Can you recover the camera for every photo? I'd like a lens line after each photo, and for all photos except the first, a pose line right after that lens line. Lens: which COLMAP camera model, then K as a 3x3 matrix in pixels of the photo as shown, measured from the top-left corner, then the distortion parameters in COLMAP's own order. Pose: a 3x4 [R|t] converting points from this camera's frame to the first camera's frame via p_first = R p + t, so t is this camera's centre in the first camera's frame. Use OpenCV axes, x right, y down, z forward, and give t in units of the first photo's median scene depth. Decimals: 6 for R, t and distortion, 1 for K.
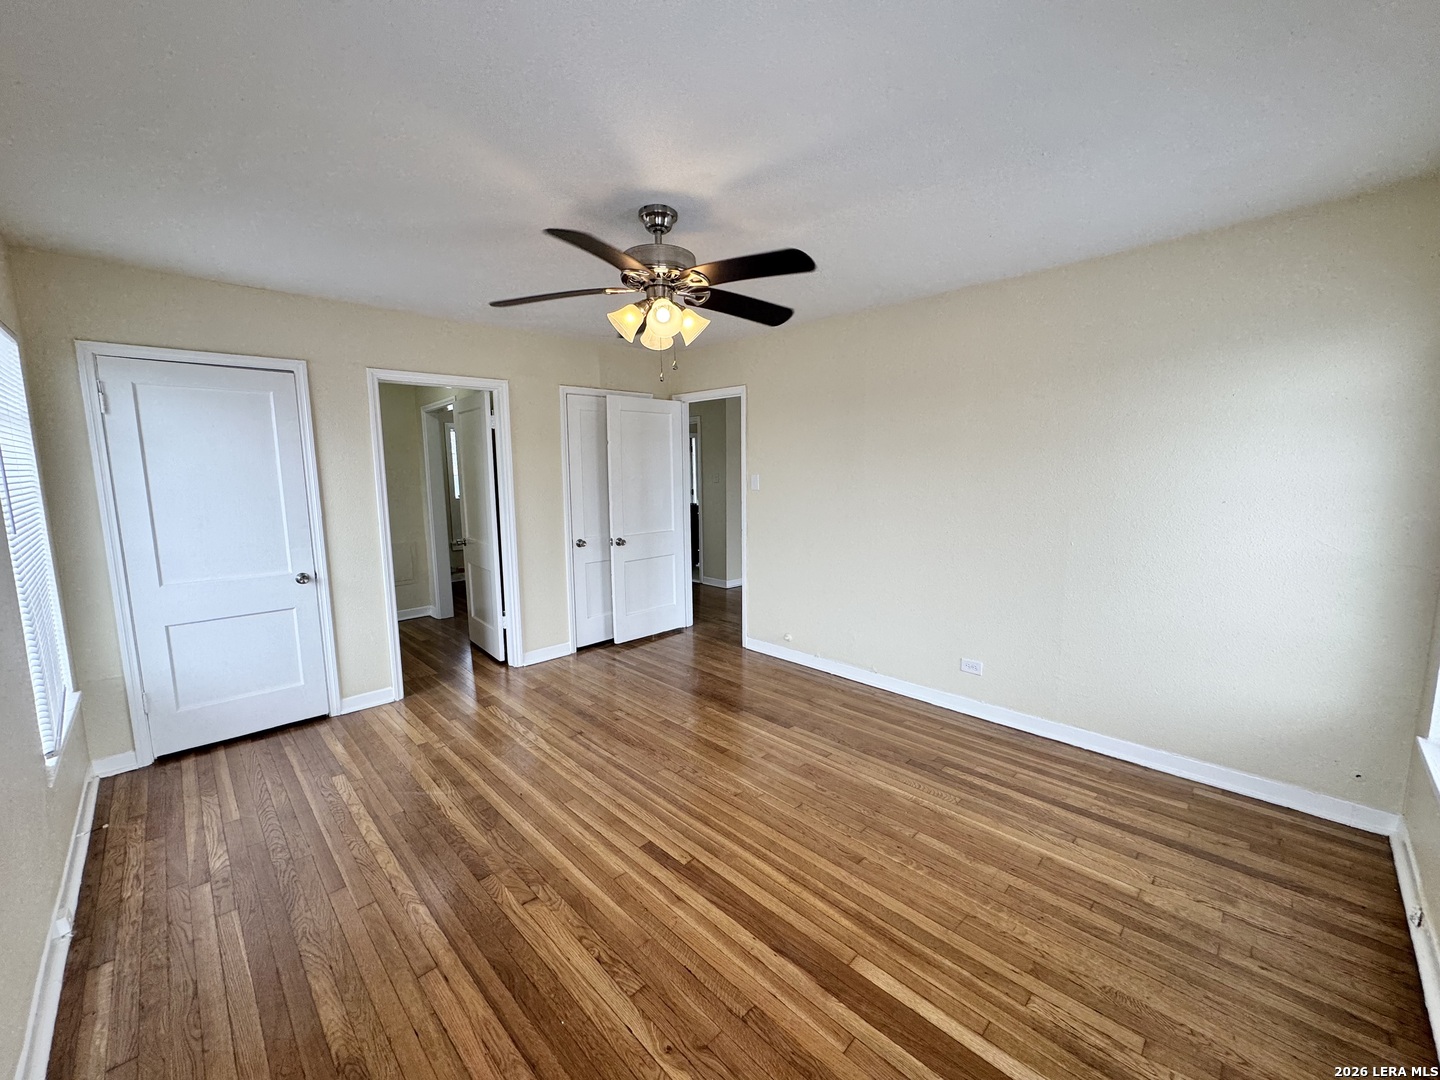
lens RADIAL K [[571.9, 0, 720.5], [0, 571.9, 542.7], [0, 0, 1]] dist [-0.000546, 0.000391]
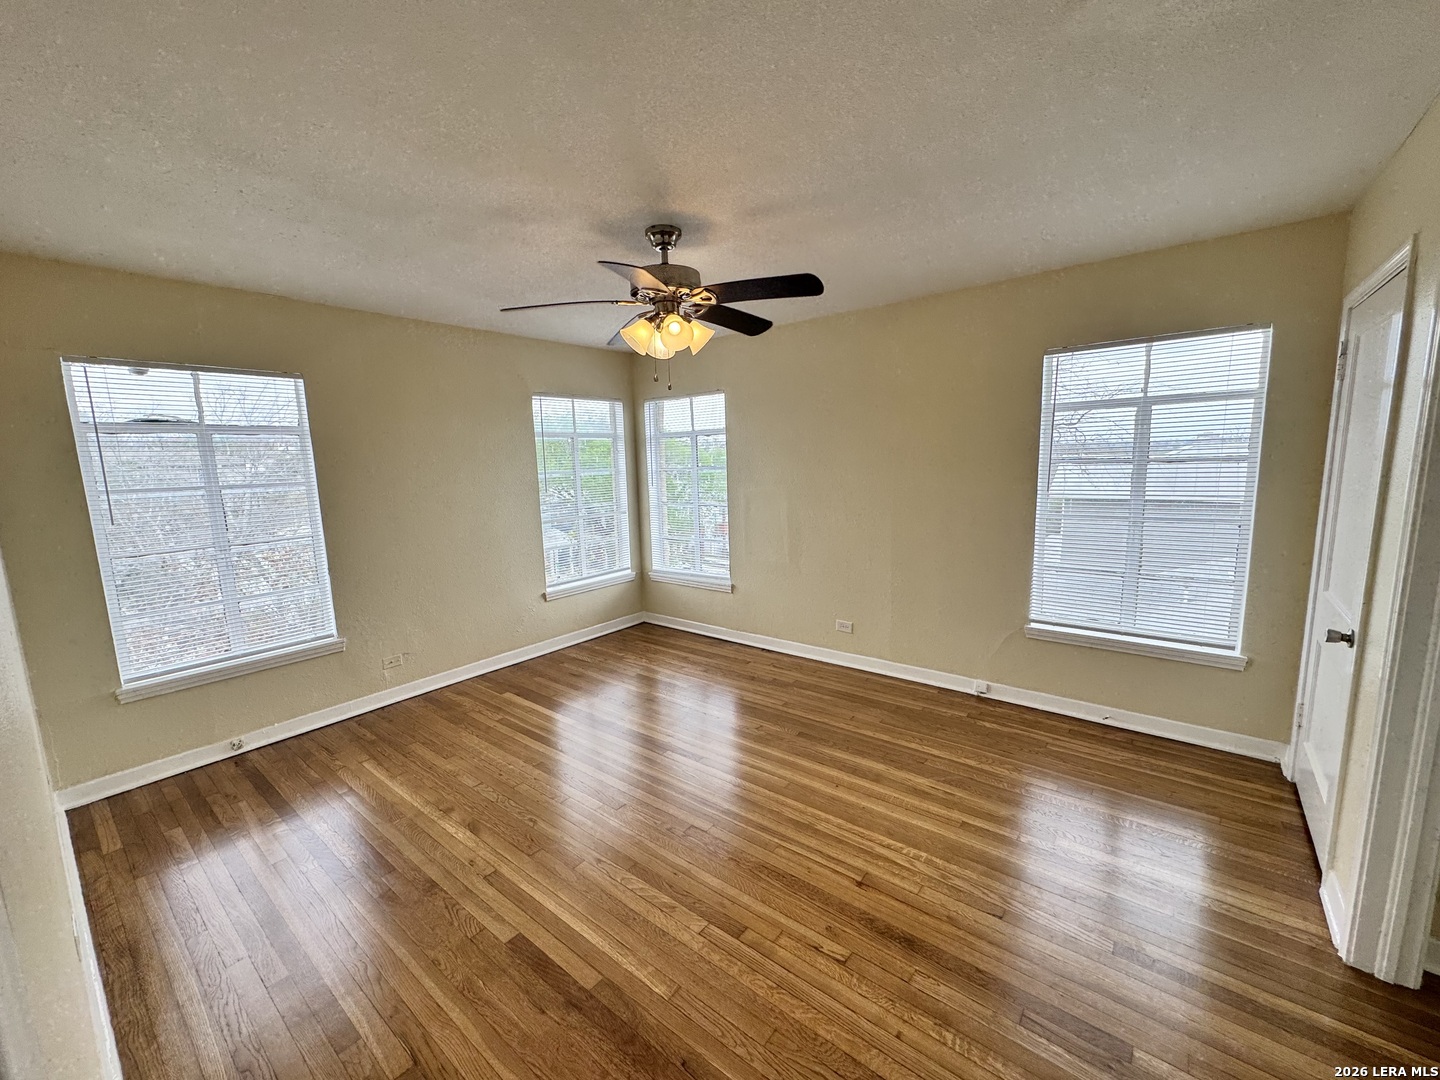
lens RADIAL K [[571.9, 0, 720.5], [0, 571.9, 542.7], [0, 0, 1]] dist [-0.000546, 0.000391]
pose [[-0.991975, 0.056186, -0.113265, -0.046166], [0.022832, 0.960712, 0.276605, -0.250077], [0.124357, 0.271799, -0.954285, 1.753118]]
